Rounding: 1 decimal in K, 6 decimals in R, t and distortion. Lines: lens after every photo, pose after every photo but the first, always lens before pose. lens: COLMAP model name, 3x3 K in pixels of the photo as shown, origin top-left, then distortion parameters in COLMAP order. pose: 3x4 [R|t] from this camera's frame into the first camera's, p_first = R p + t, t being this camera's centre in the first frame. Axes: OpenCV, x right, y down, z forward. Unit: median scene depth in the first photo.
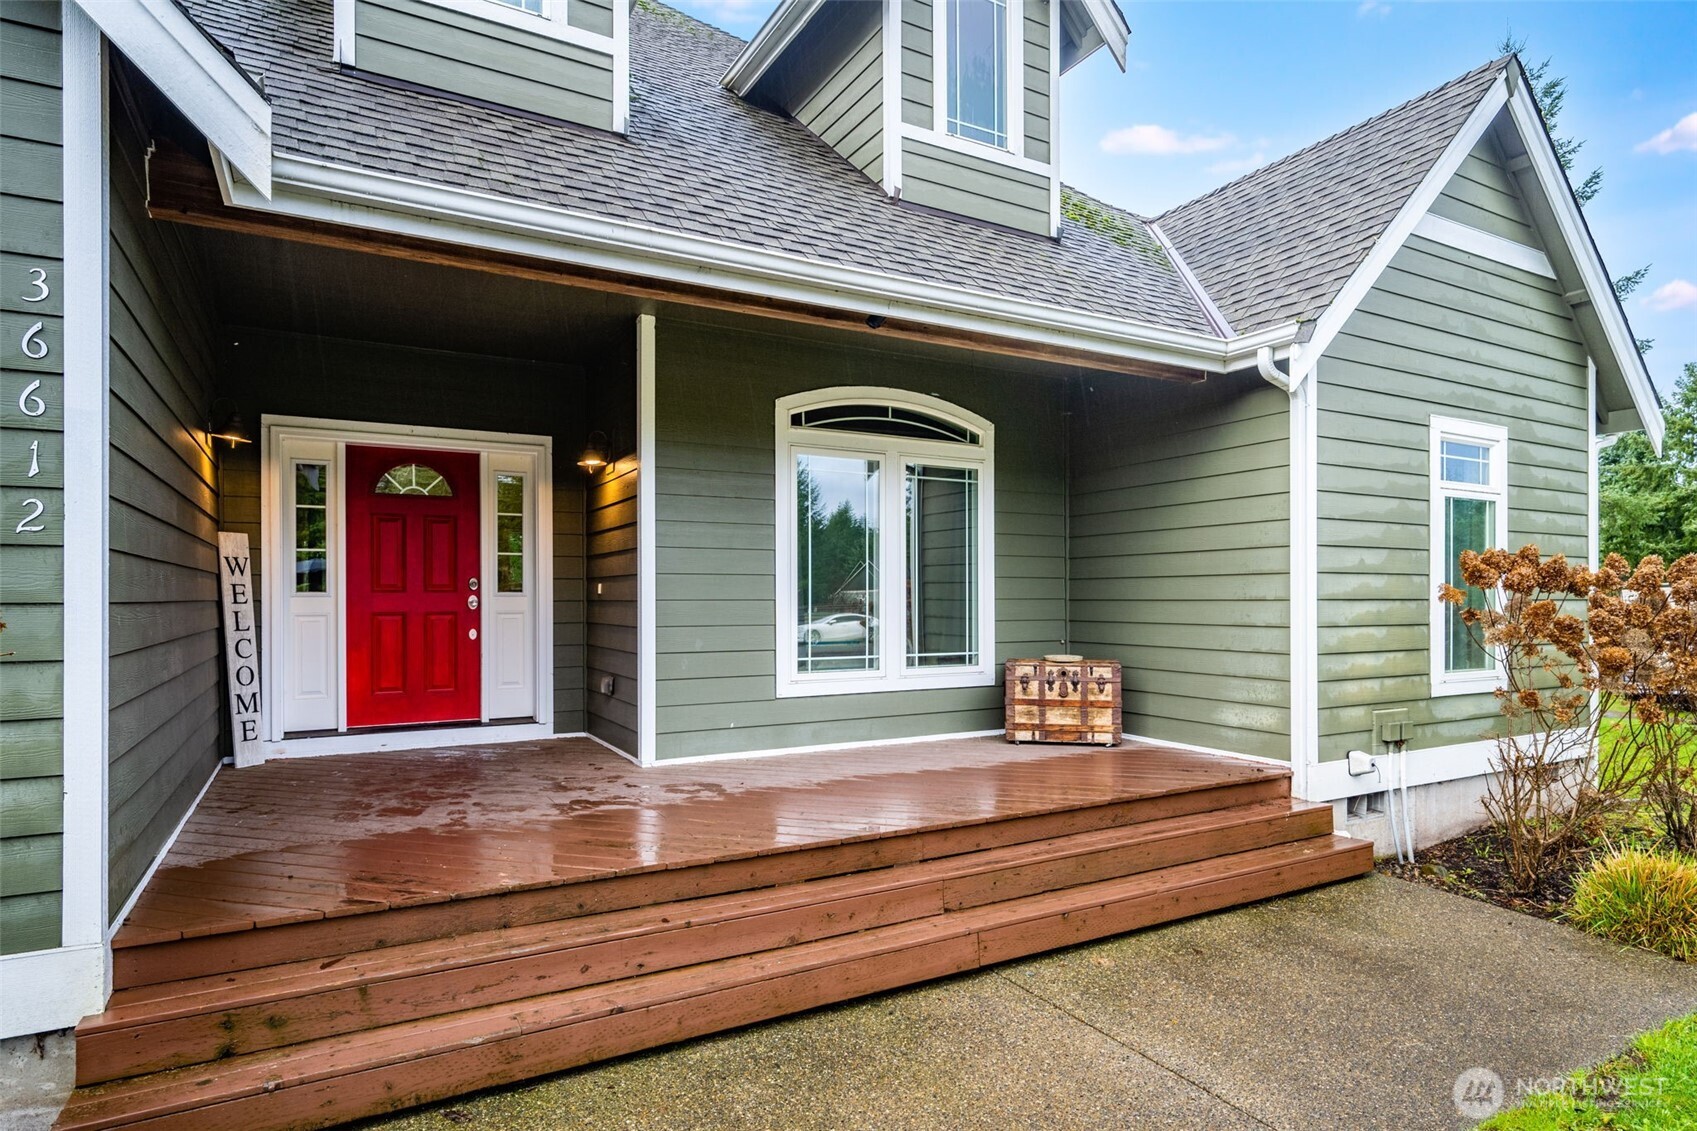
lens RADIAL K [[955.4, 0, 881.9], [0, 955.4, 593.2], [0, 0, 1]] dist [-0.001503, -0.000156]
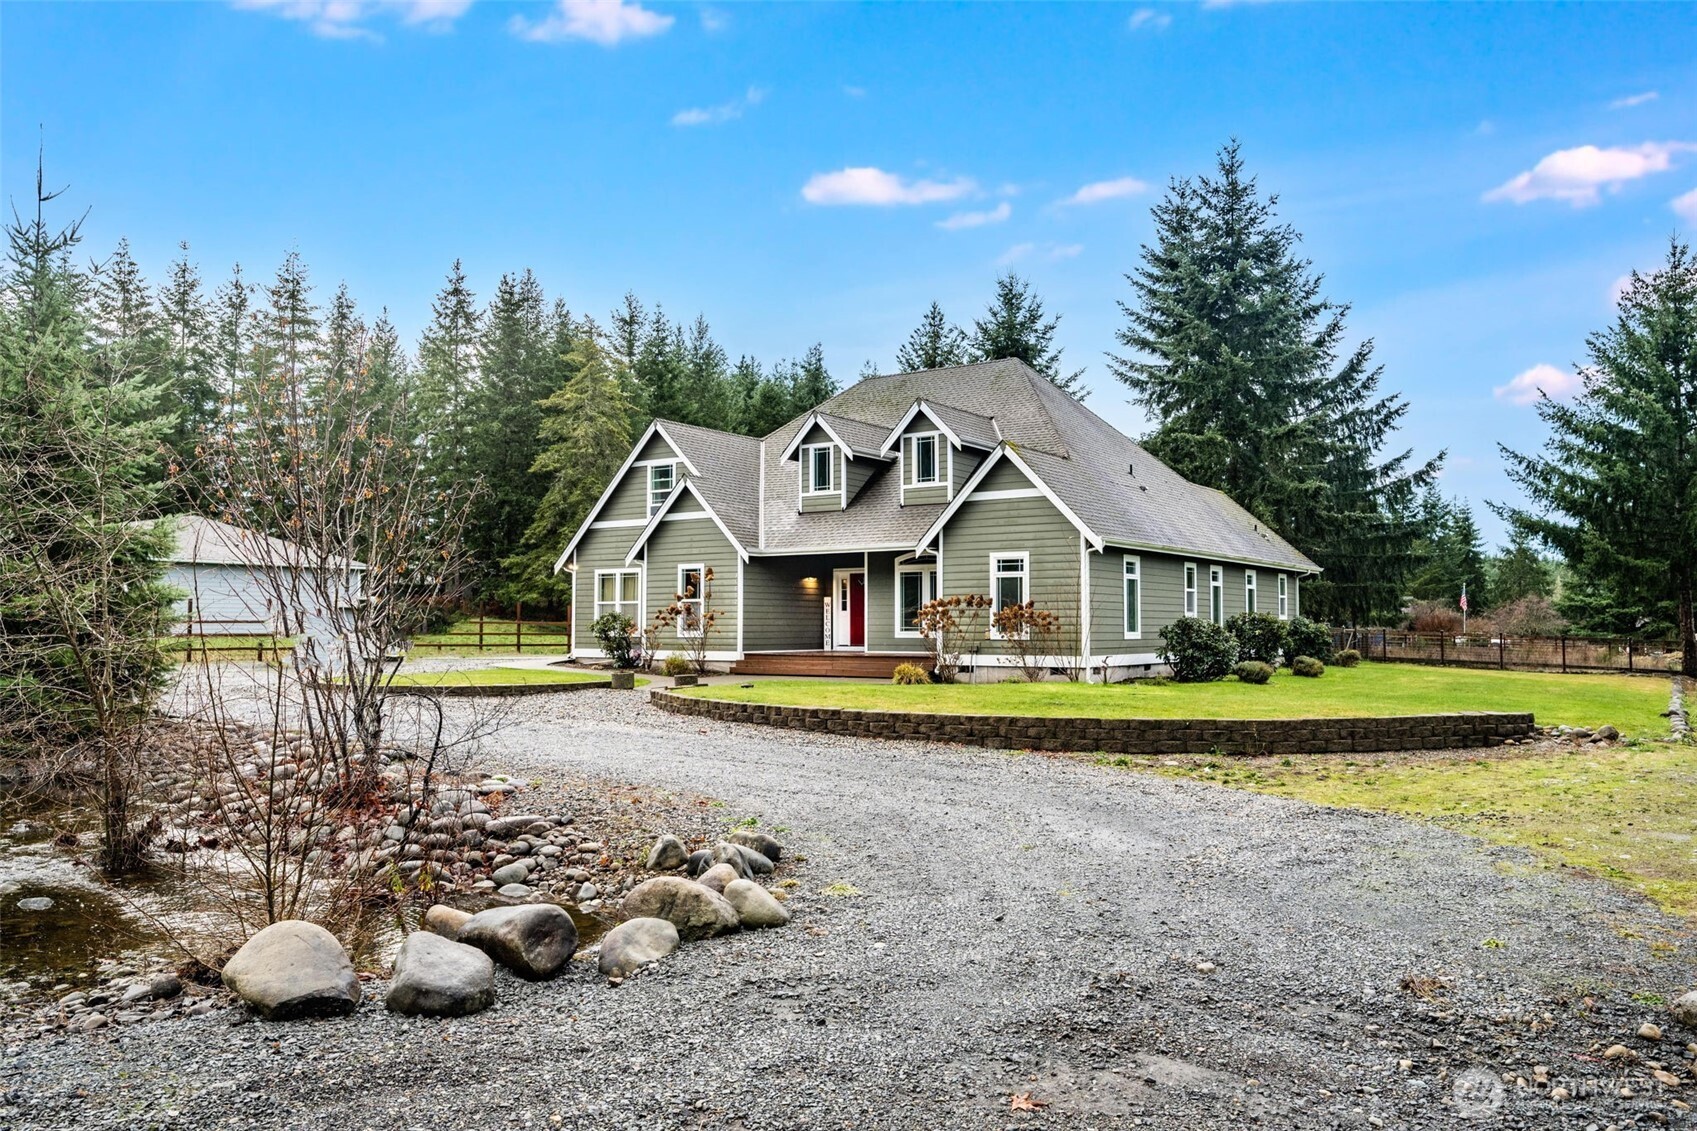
lens RADIAL K [[1239.9, 0, 848.5], [0, 1239.9, 565.5], [0, 0, 1]] dist [-0.002187, -0.000626]
pose [[0.428233, -0.042608, -0.902663, 4.023580], [0.005741, 0.998996, -0.044431, 0.039418], [0.903650, 0.013844, 0.428048, -1.201551]]
